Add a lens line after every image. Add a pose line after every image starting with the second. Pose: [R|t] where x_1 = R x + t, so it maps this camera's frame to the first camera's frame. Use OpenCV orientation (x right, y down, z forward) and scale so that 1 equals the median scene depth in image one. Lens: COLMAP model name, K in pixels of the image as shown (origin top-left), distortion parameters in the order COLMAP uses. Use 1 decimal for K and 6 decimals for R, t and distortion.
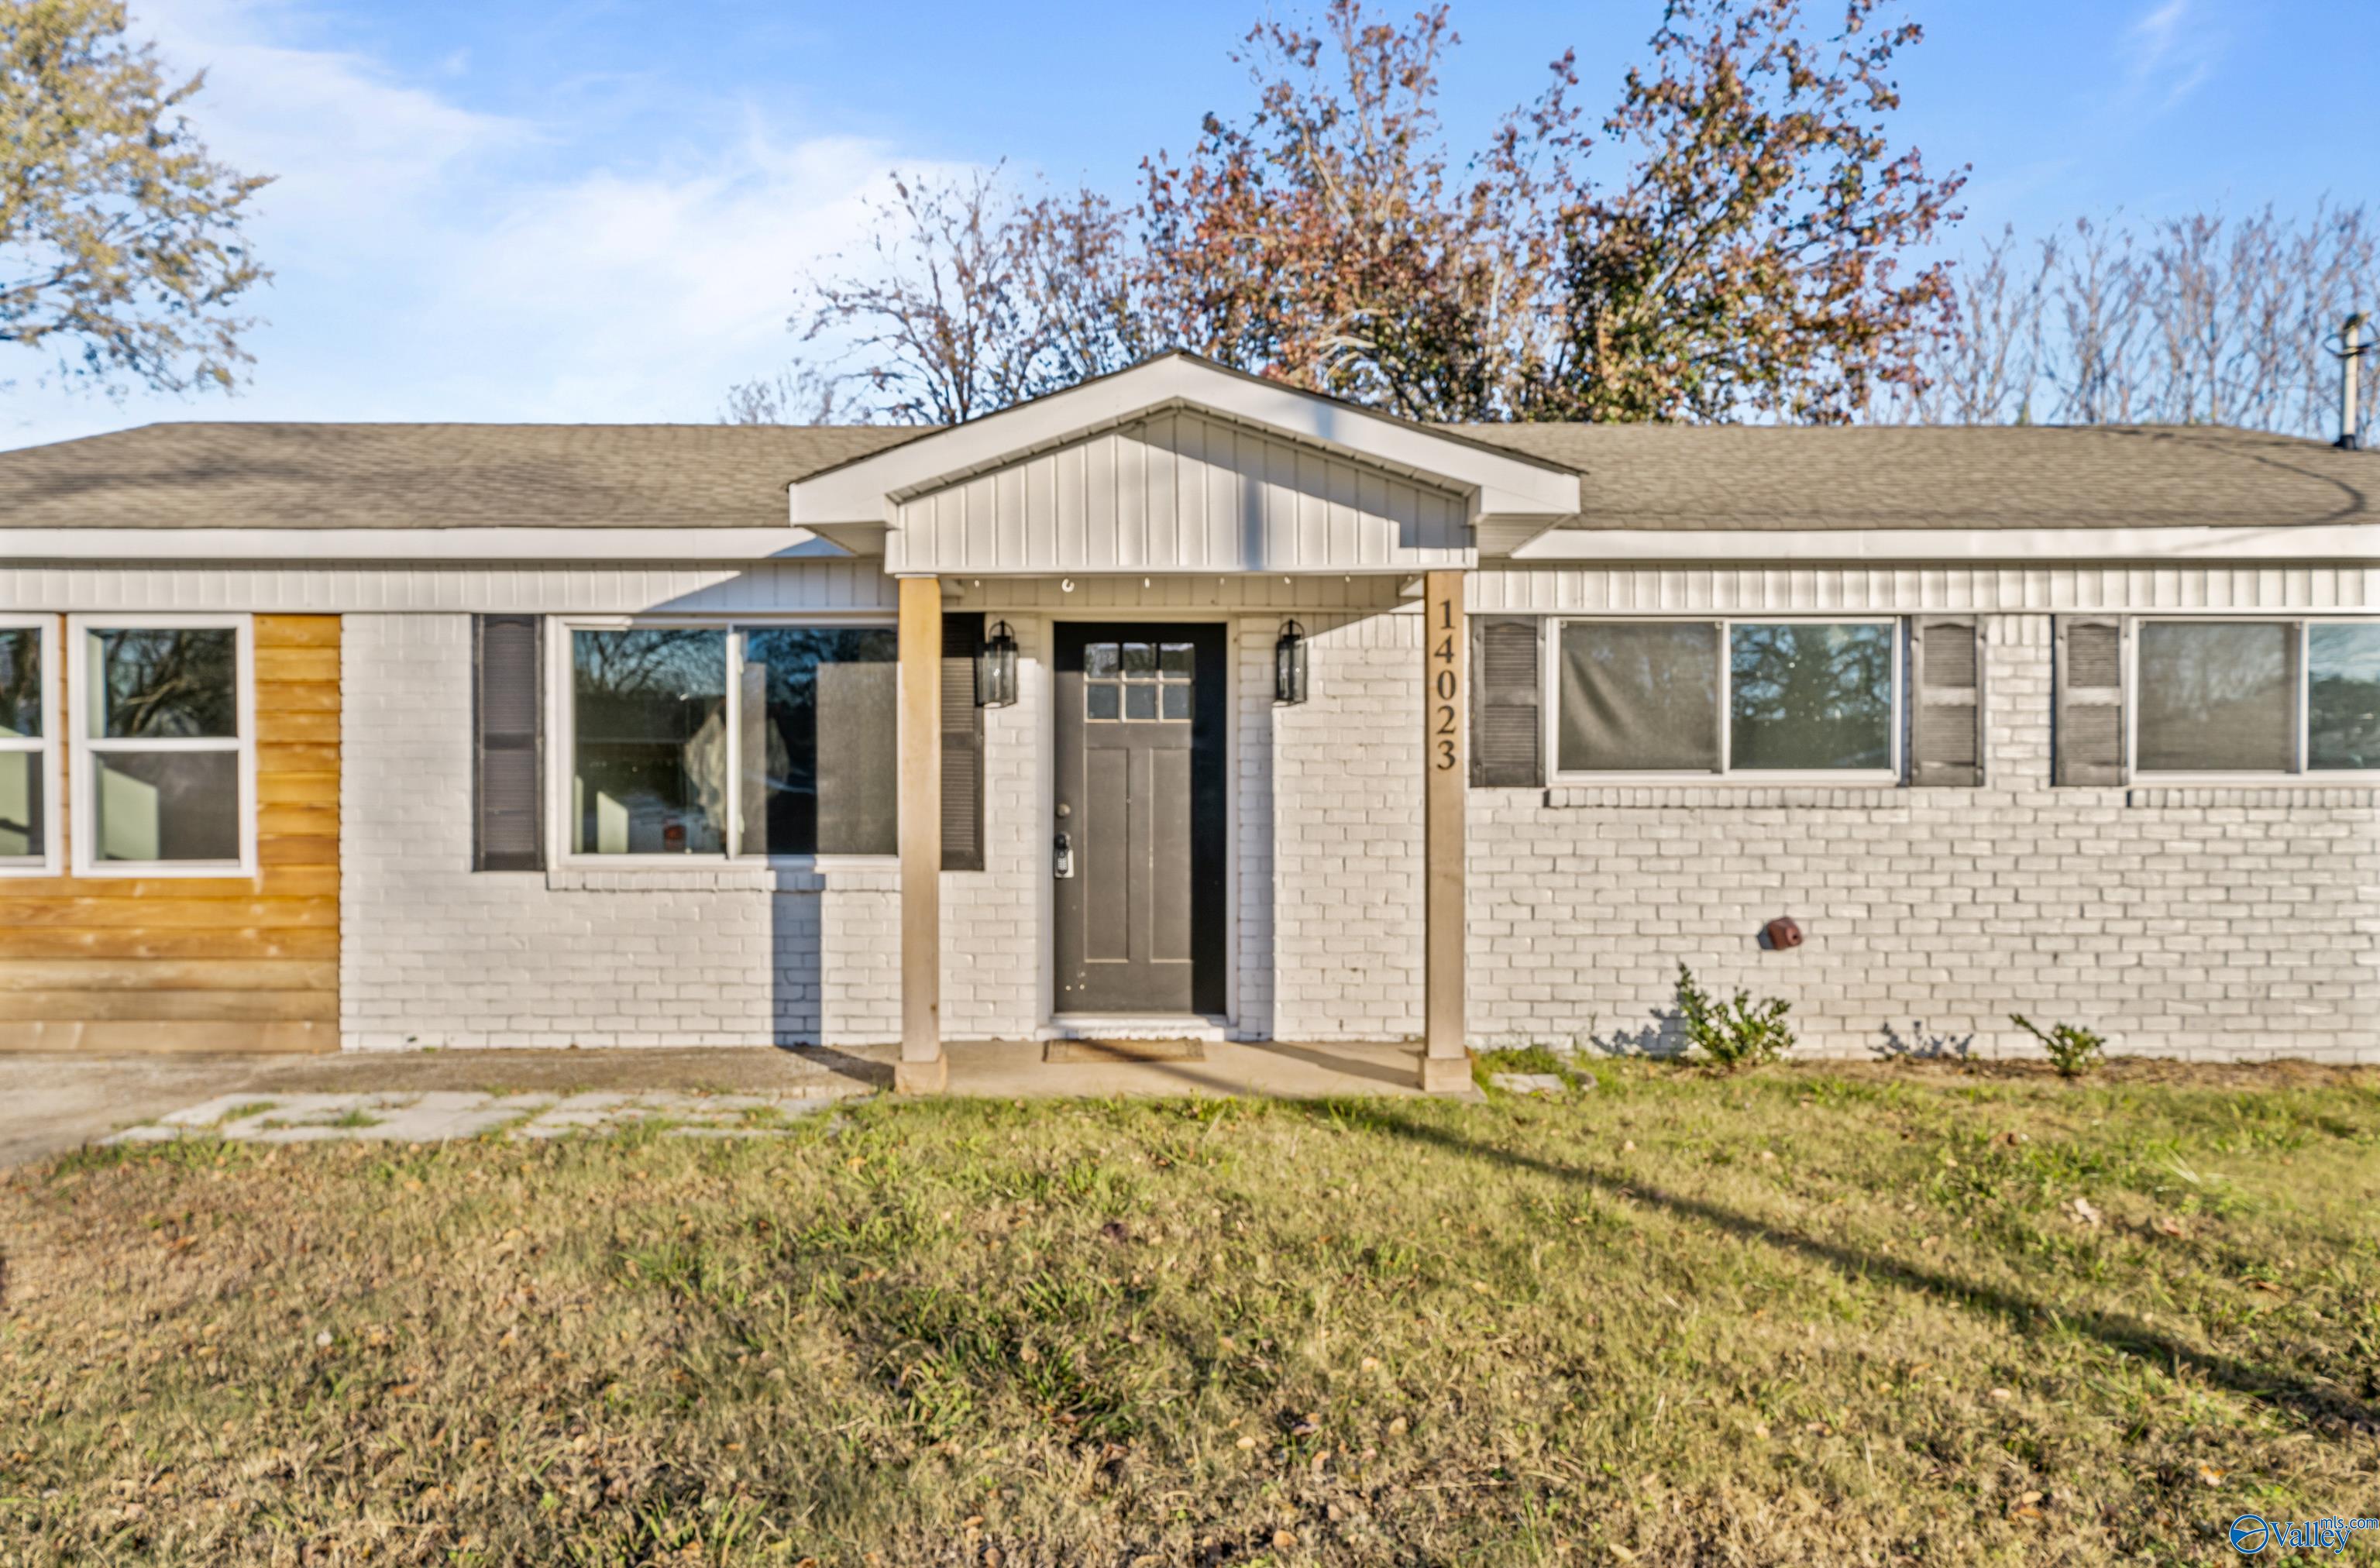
lens RADIAL K [[1500.0, 0, 1190.0], [0, 1500.0, 784.0], [0, 0, 1]] dist [0.006010, 0.001448]
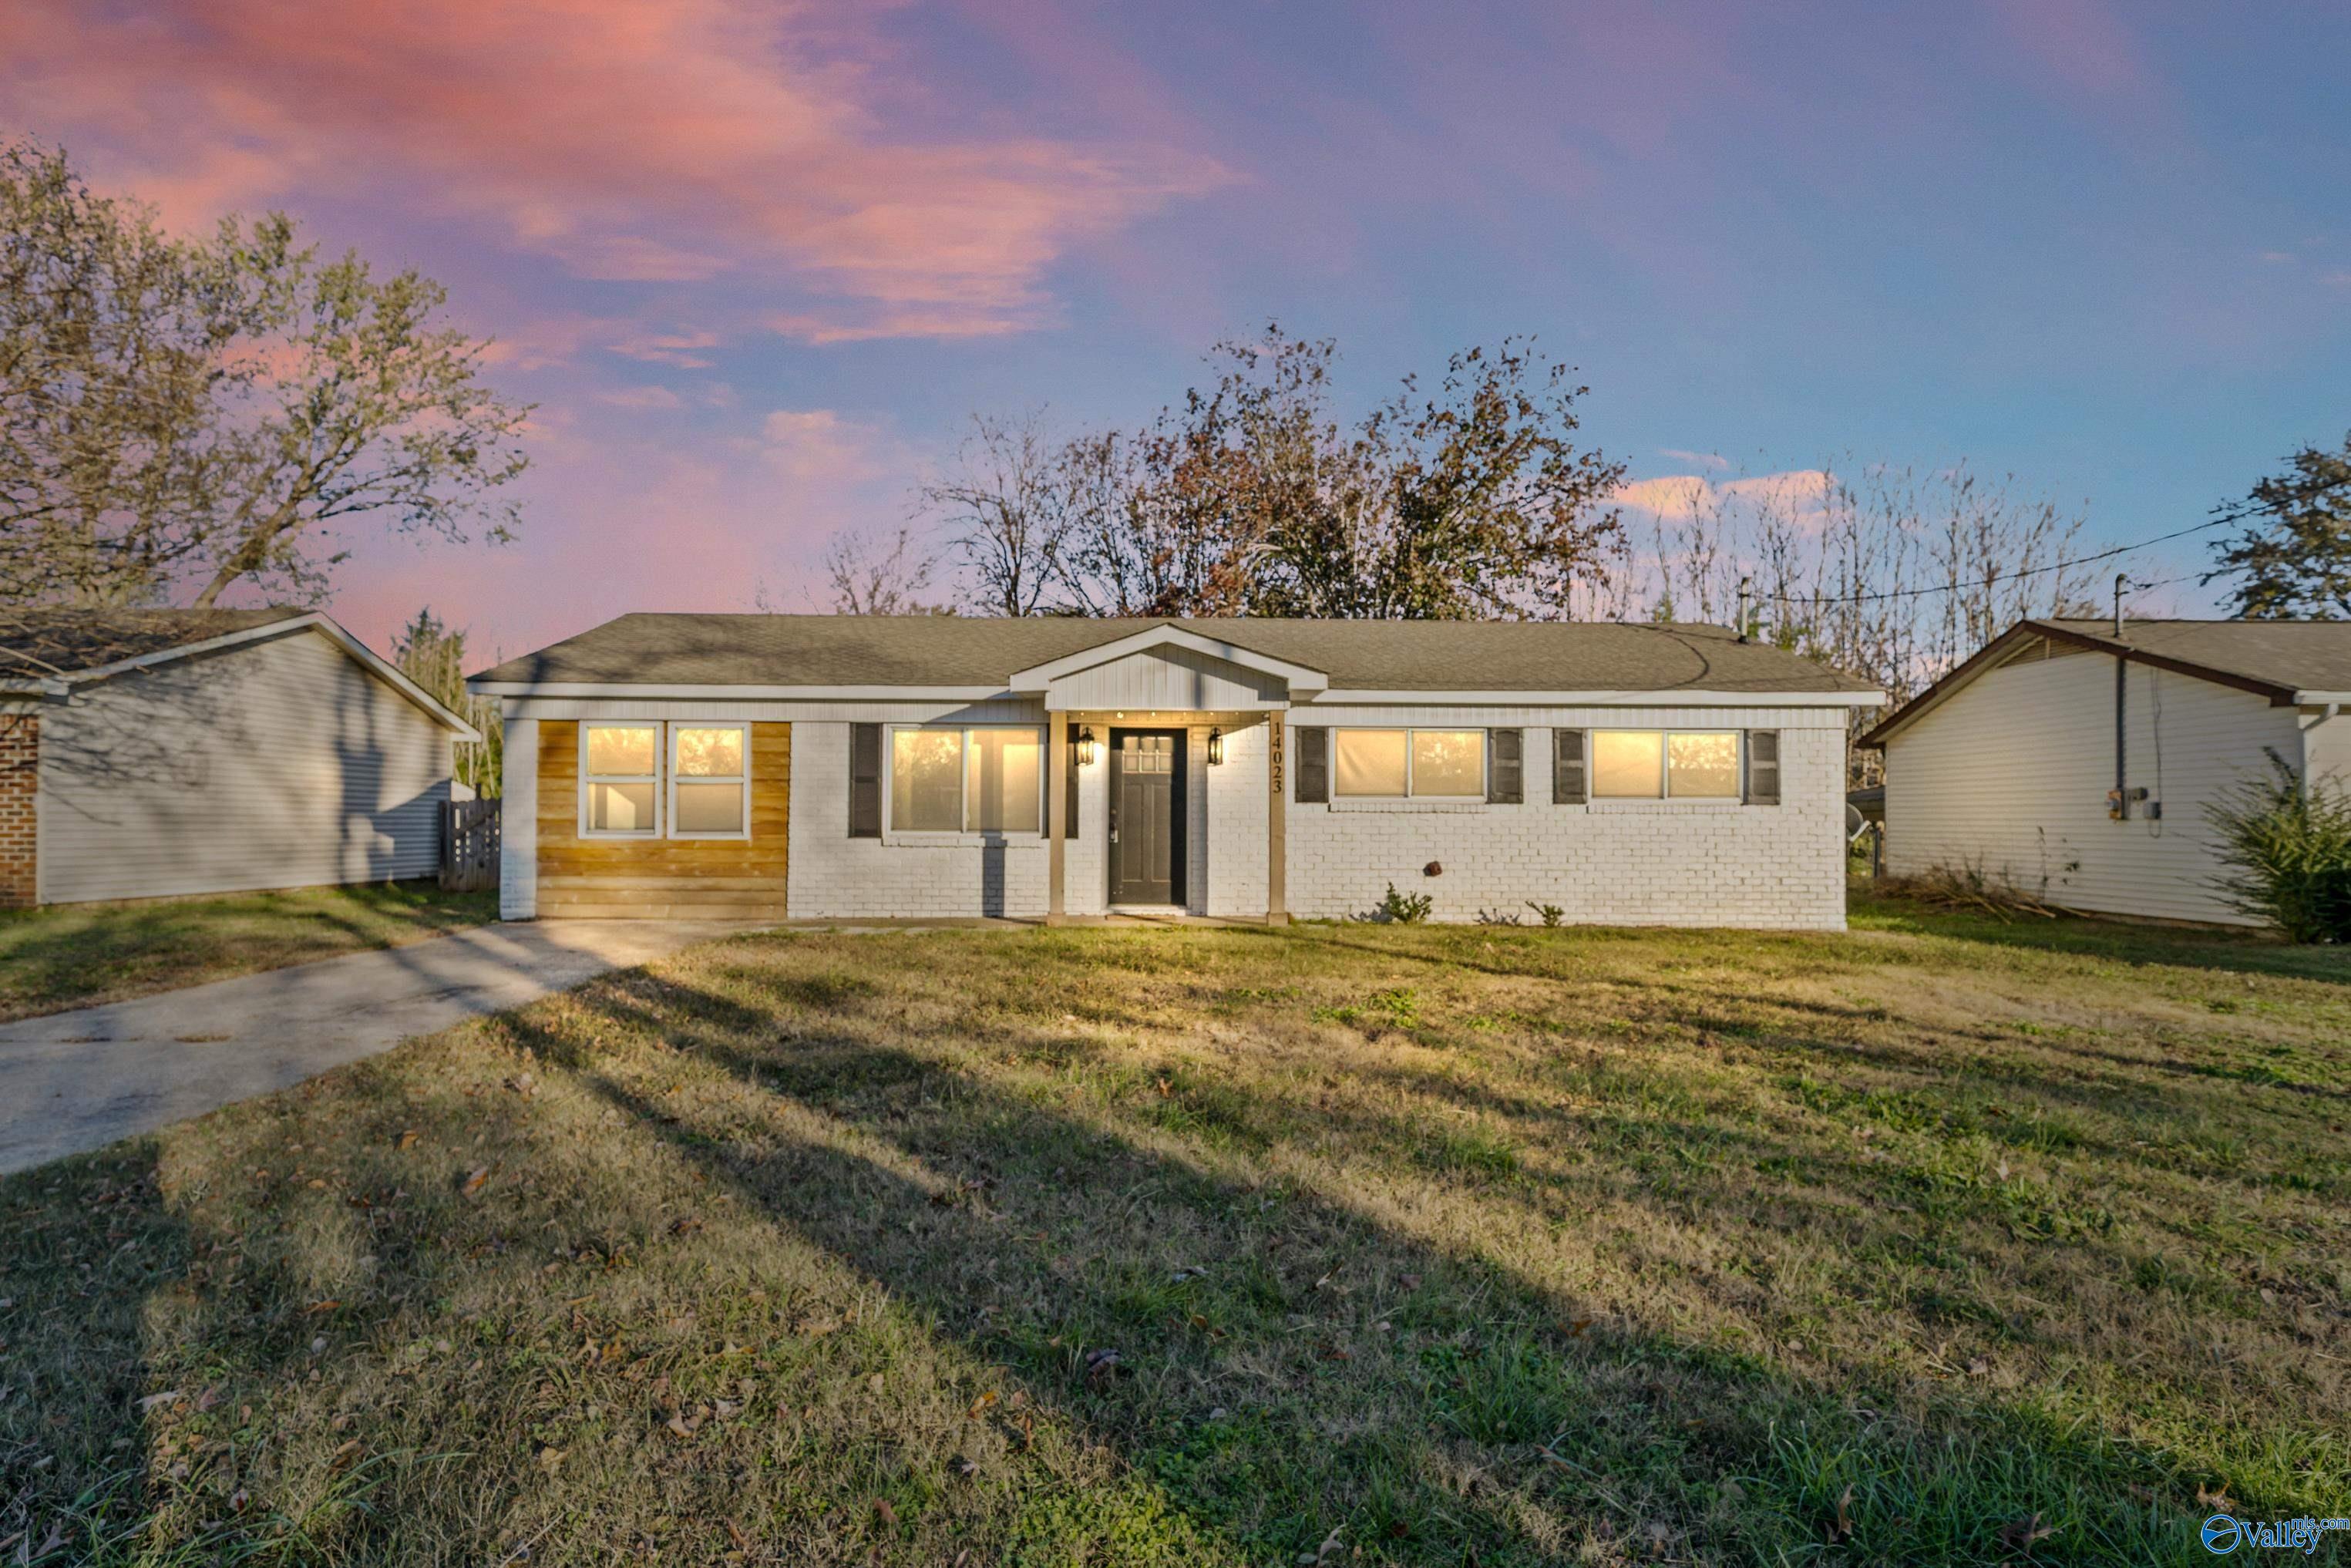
lens RADIAL K [[1262.9, 0, 1175.5], [0, 1262.9, 784.0], [0, 0, 1]] dist [-0.000086, -0.000065]
pose [[0.999964, 0.006688, 0.005243, -0.002754], [-0.006473, 0.999180, -0.039967, 0.050388], [-0.005506, 0.039932, 0.999187, -0.876306]]
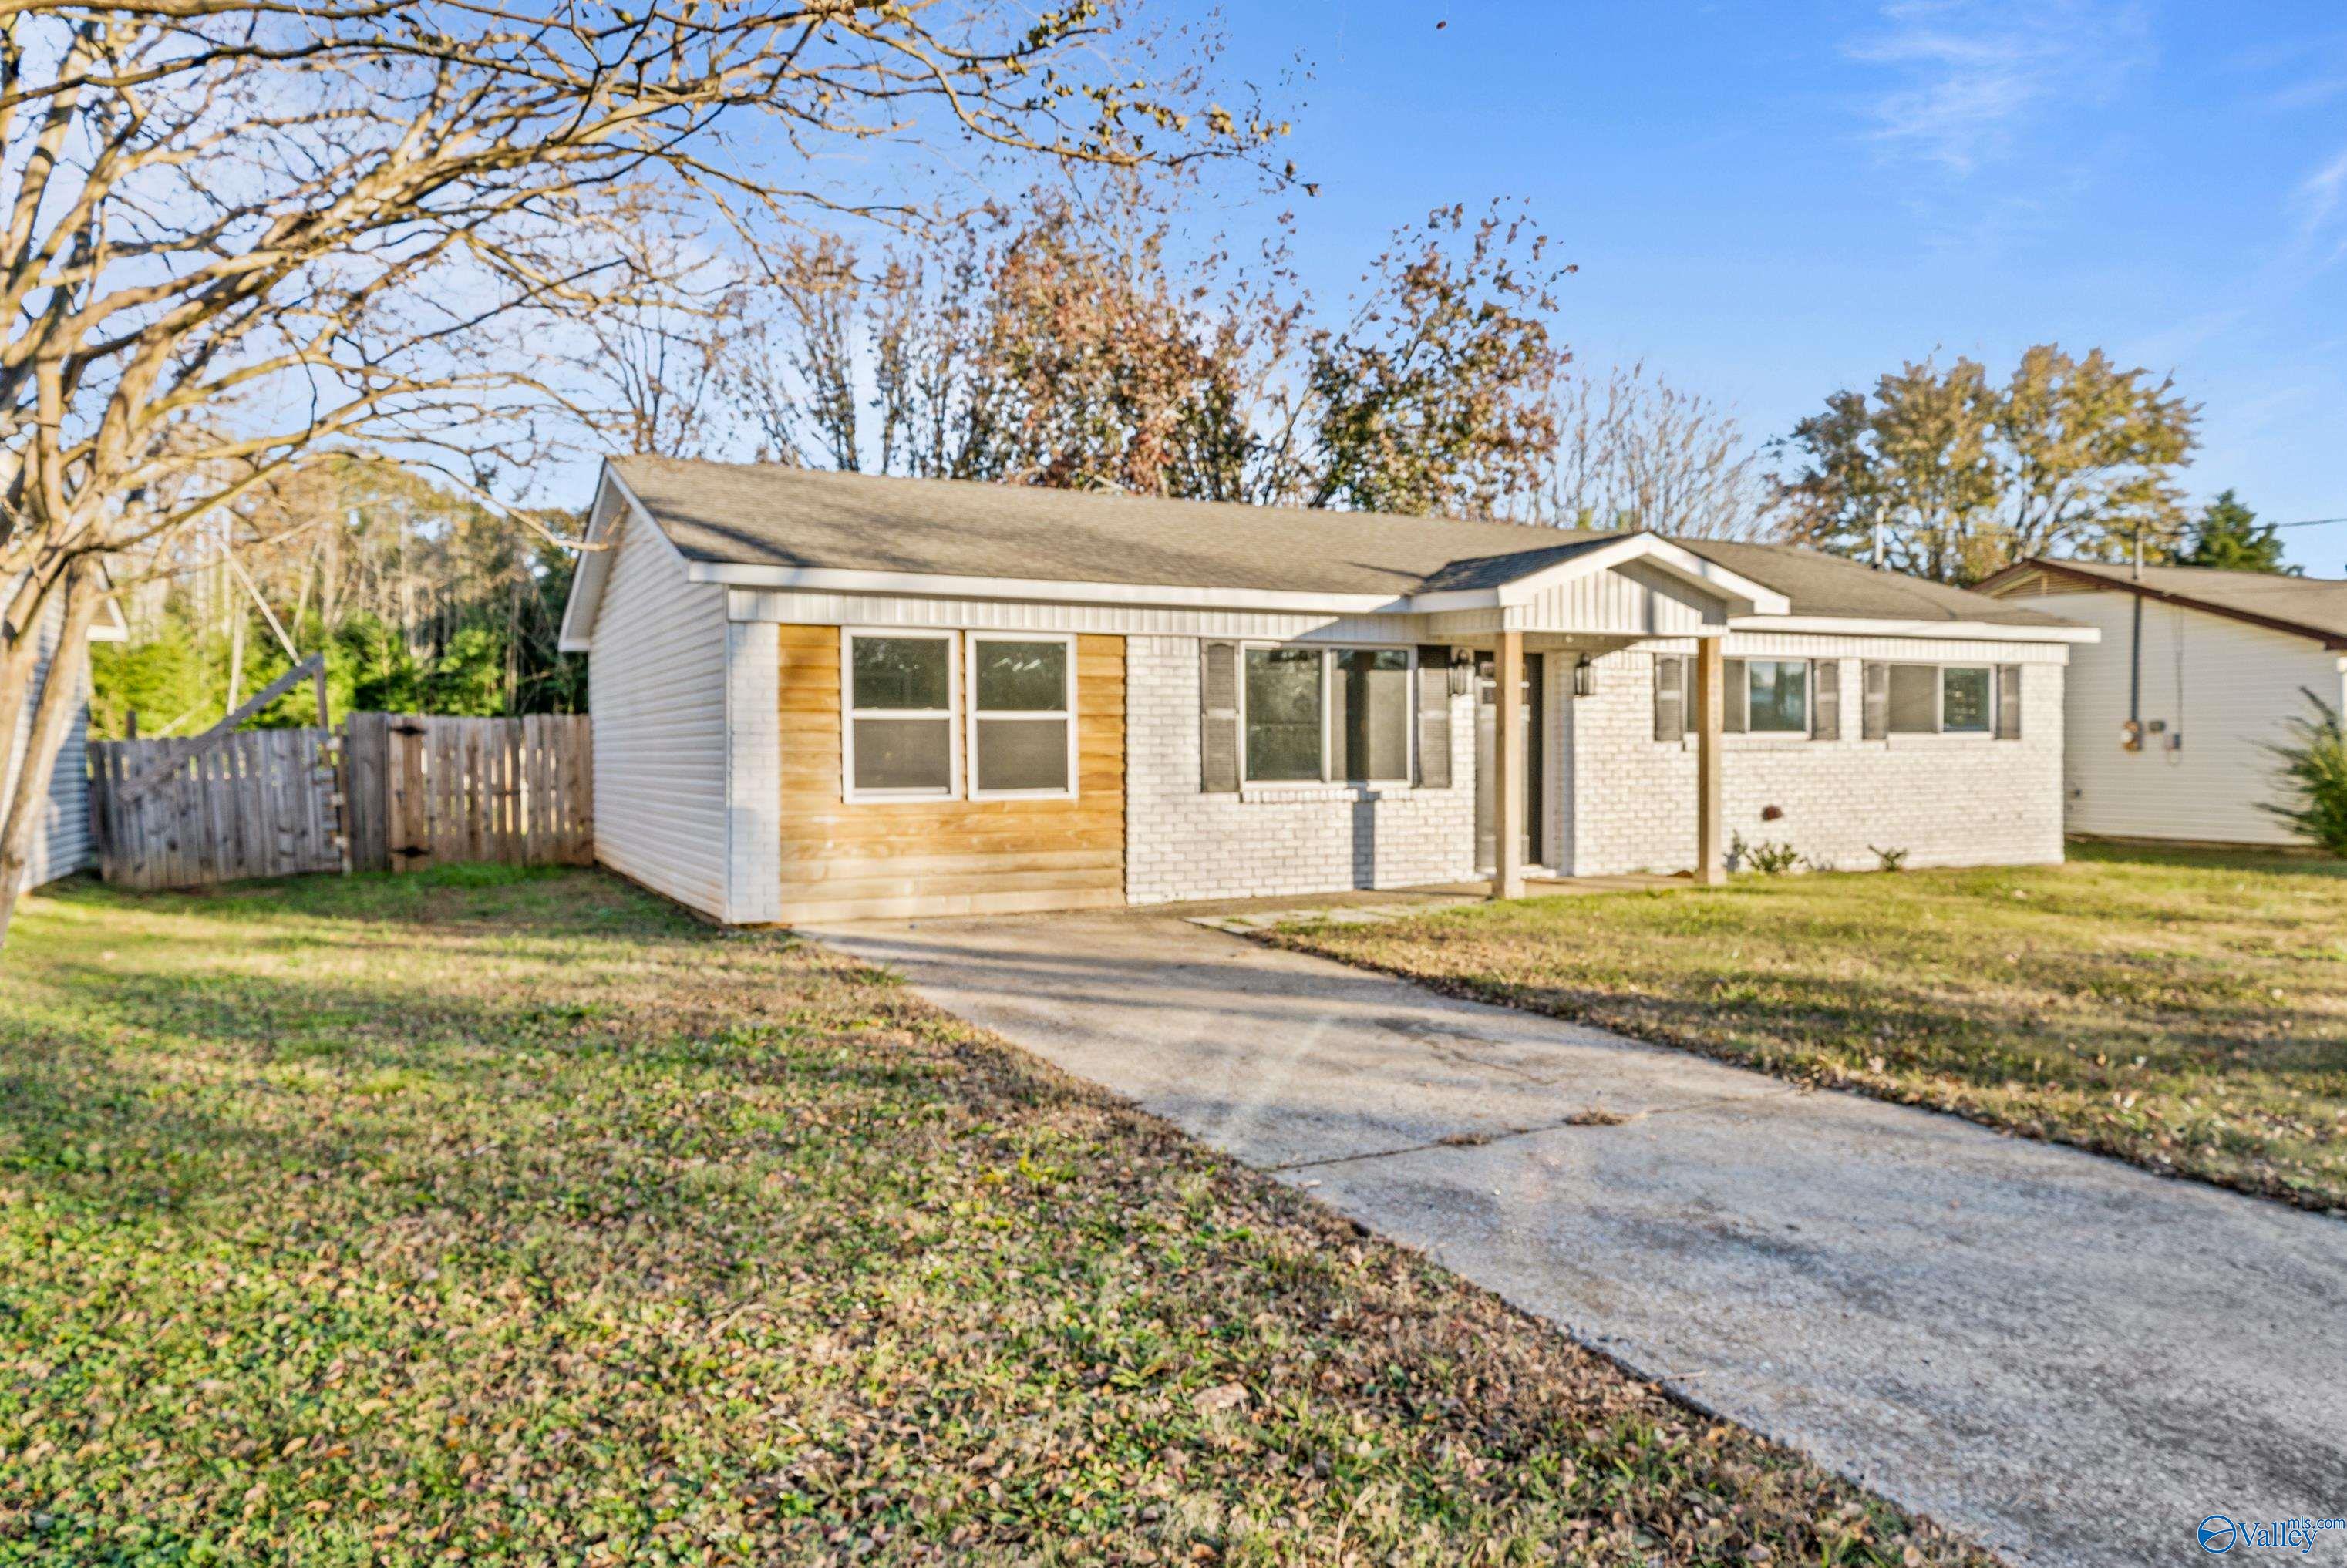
lens RADIAL K [[1556.7, 0, 1105.4], [0, 1556.7, 773.1], [0, 0, 1]] dist [0.000940, 0.001738]
pose [[0.903407, -0.010018, 0.428668, -1.312574], [0.007914, 0.999946, 0.006691, 0.023720], [-0.428712, -0.002653, 0.903437, -0.513792]]
